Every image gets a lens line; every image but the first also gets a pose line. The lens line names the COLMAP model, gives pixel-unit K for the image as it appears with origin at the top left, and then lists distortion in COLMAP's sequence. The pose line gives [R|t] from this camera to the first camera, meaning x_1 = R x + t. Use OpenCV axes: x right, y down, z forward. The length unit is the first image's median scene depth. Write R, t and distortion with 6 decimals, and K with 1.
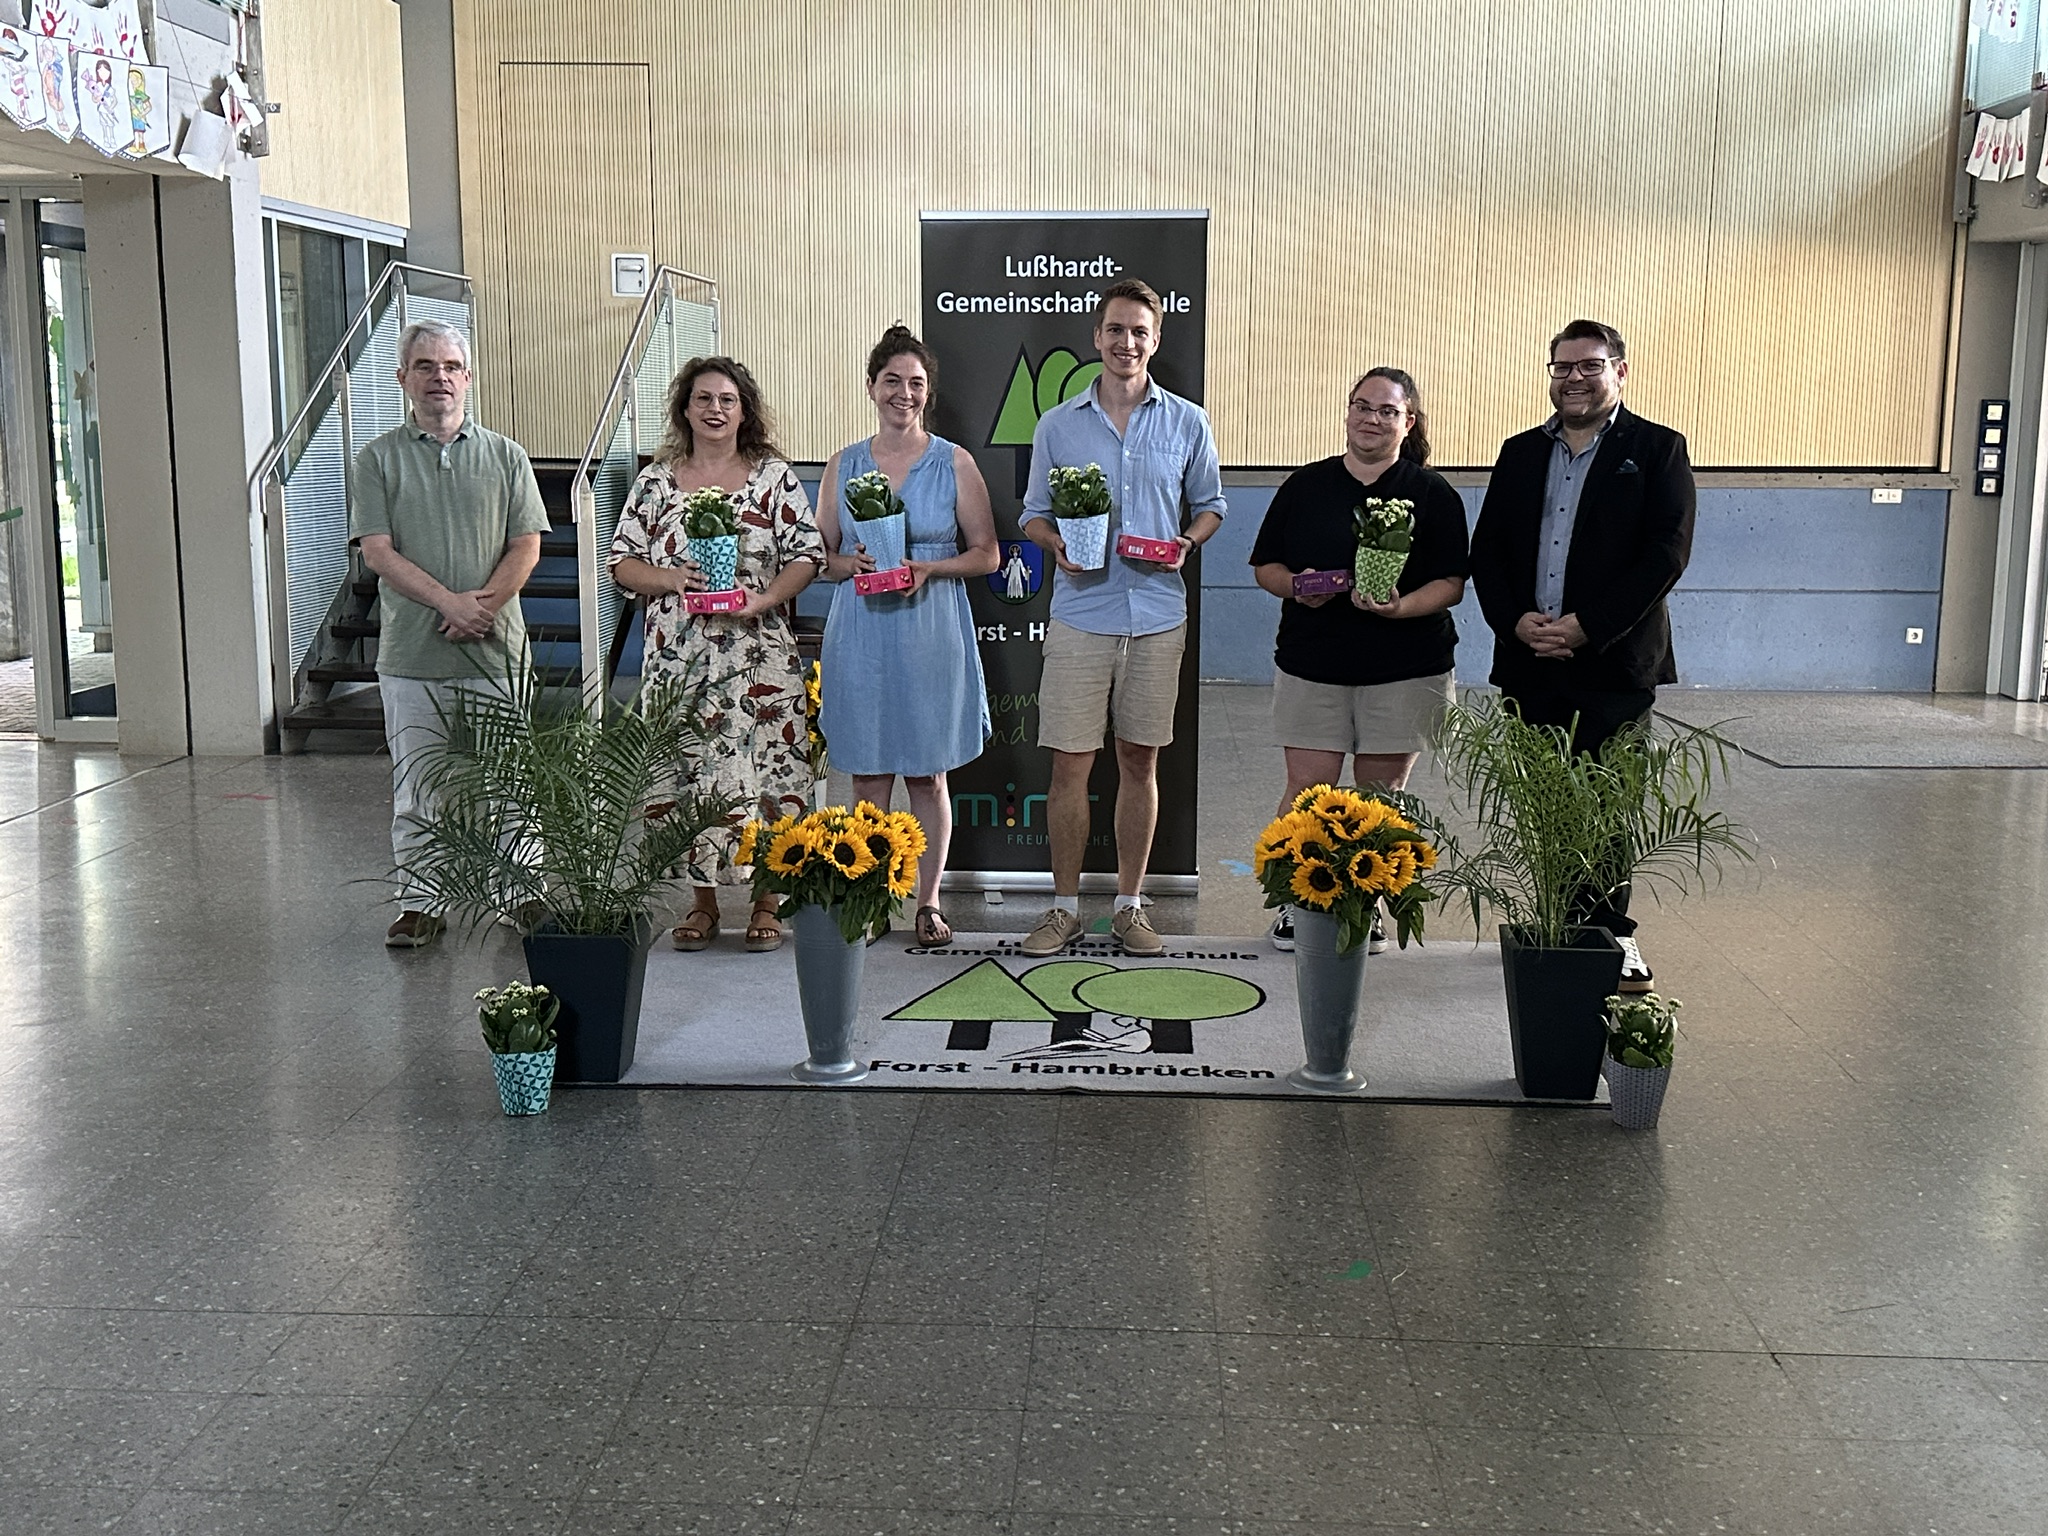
lens RADIAL K [[2202.1, 0, 1046.6], [0, 2202.1, 768.0], [0, 0, 1]] dist [0.200214, -0.464801]
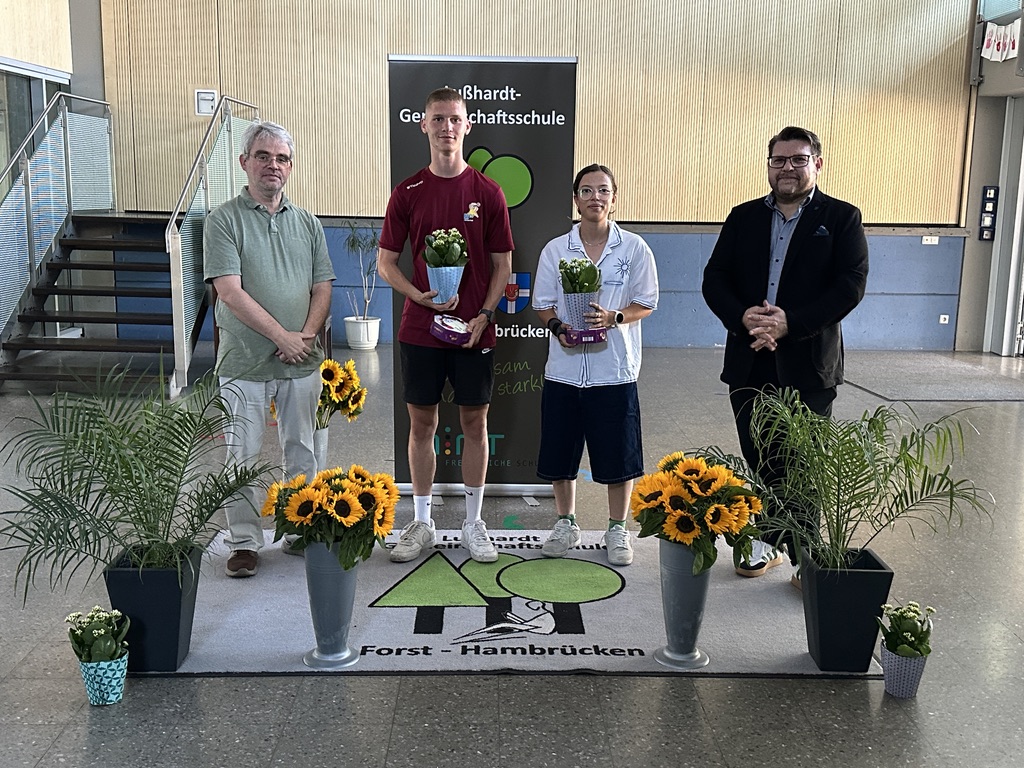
lens RADIAL K [[1124.7, 0, 518.3], [0, 1124.7, 393.1], [0, 0, 1]] dist [0.188096, -0.407316]
pose [[0.997584, -0.002894, 0.069412, -0.029008], [0.001474, 0.999789, 0.020503, -0.044654], [-0.069457, -0.020351, 0.997377, 0.270325]]
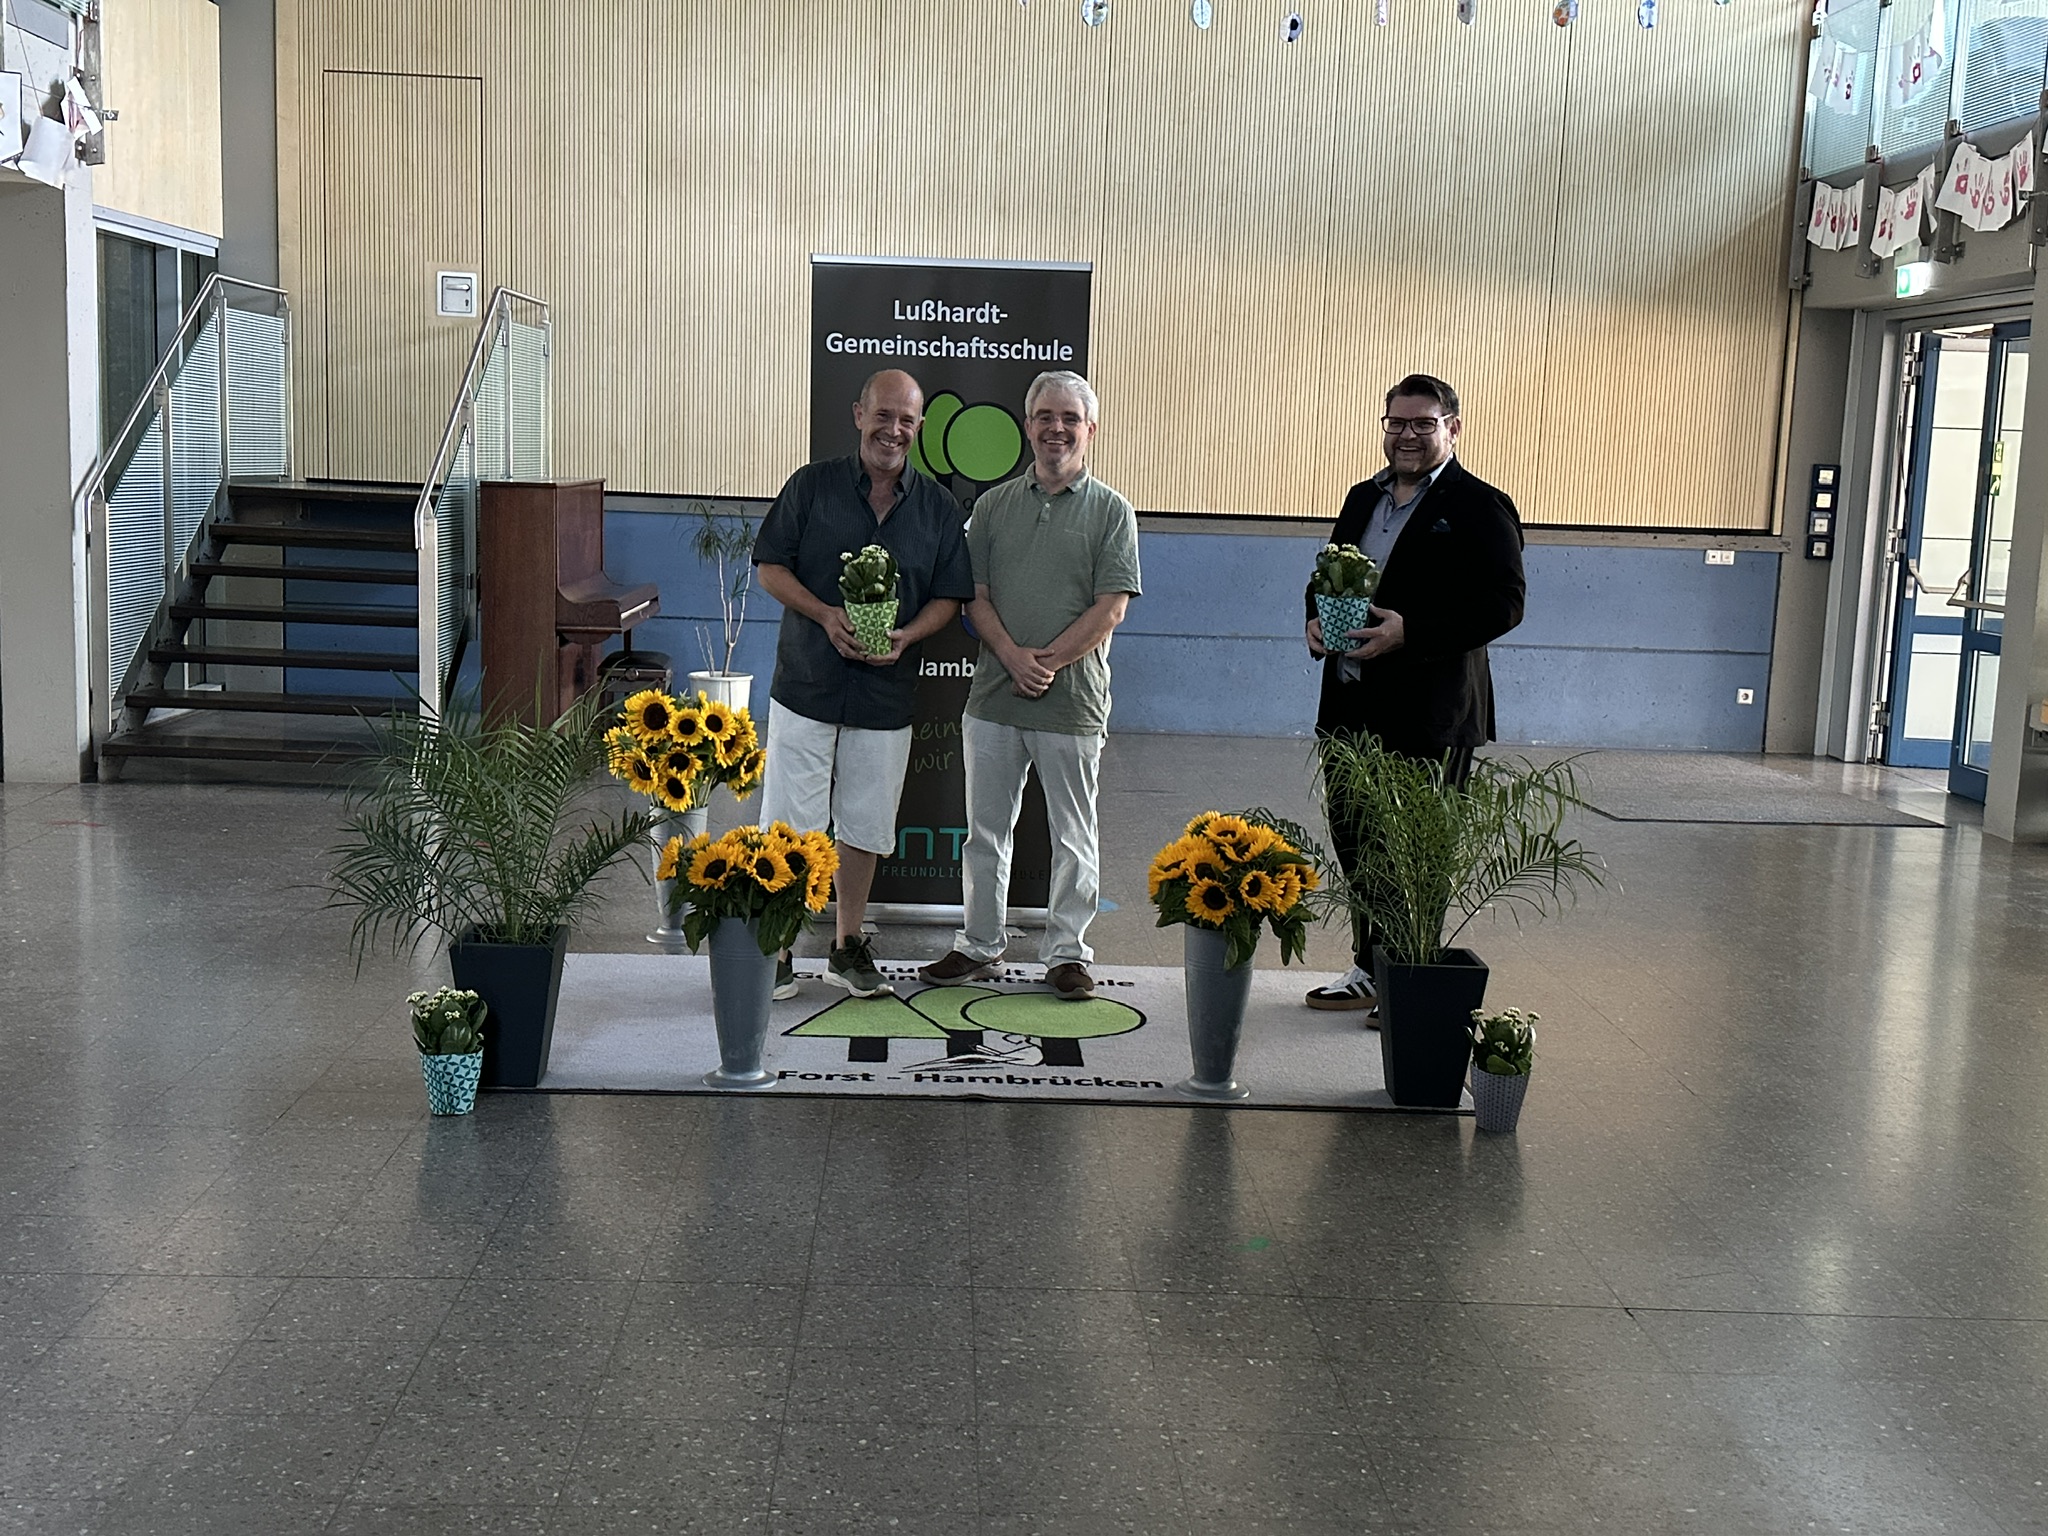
lens RADIAL K [[2402.8, 0, 1024.5], [0, 2402.8, 793.0], [0, 0, 1]] dist [0.198253, -0.460803]
pose [[0.996420, 0.016575, 0.082905, -0.060245], [-0.015165, 0.999730, -0.017604, 0.019930], [-0.083175, 0.016283, 0.996402, -0.144400]]
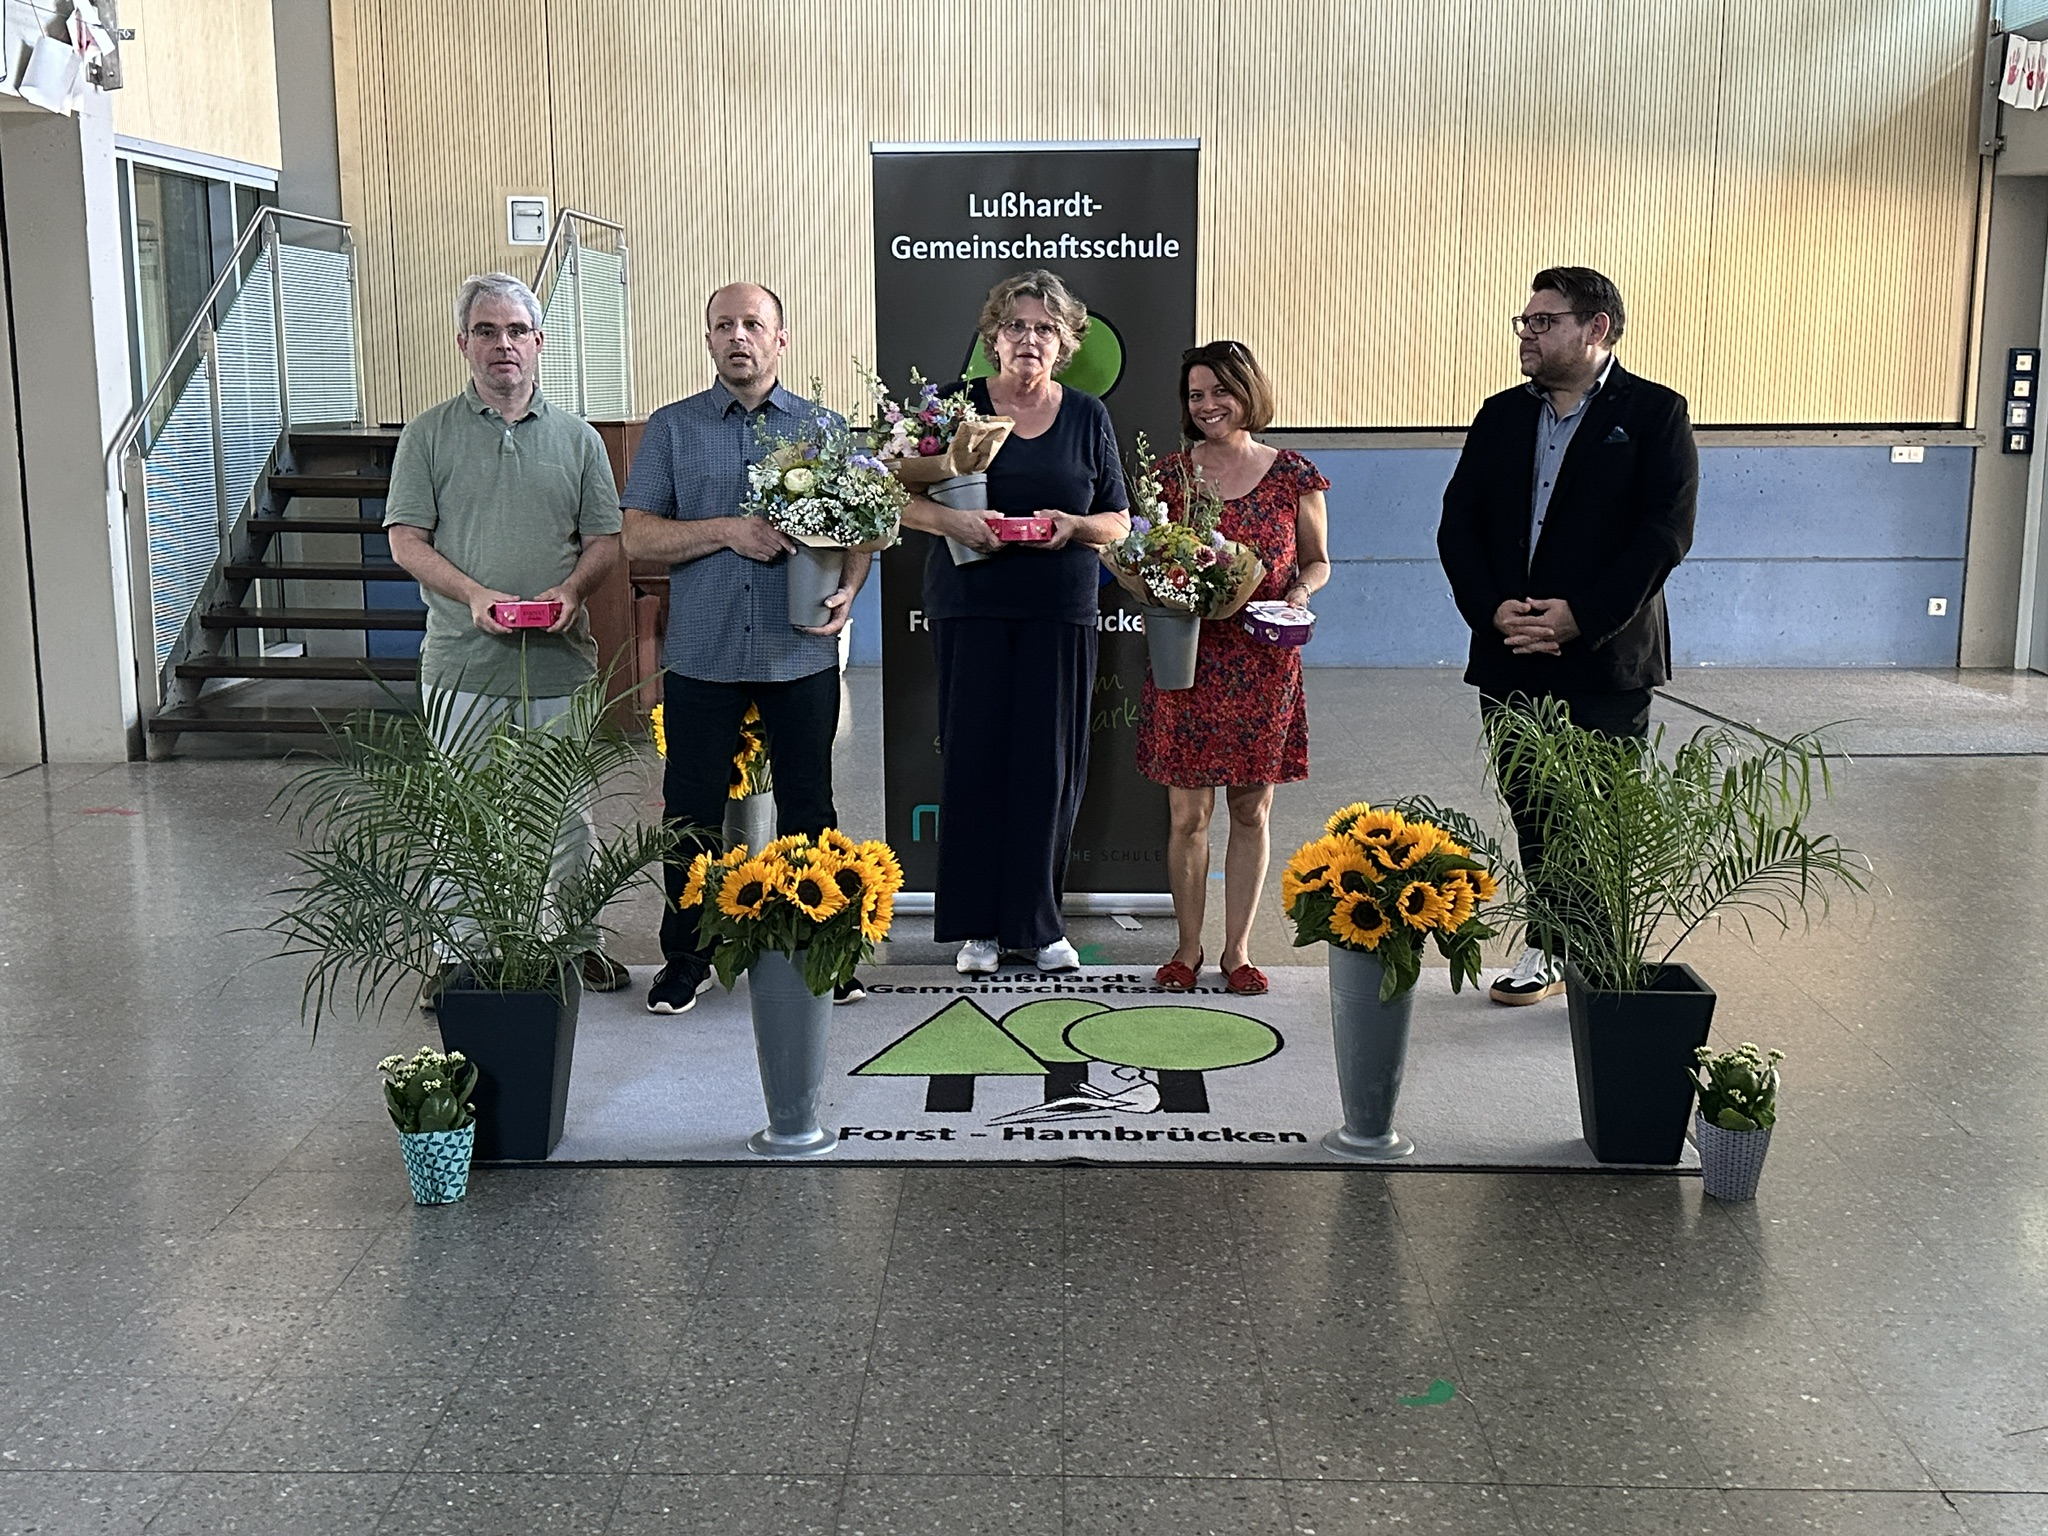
lens RADIAL K [[2319.0, 0, 1019.7], [0, 2319.0, 782.6], [0, 0, 1]] dist [0.196276, -0.448089]
pose [[0.999663, -0.011641, 0.023222, -0.028665], [0.011249, 0.999793, 0.016954, -0.017096], [-0.023415, -0.016687, 0.999587, 0.090356]]
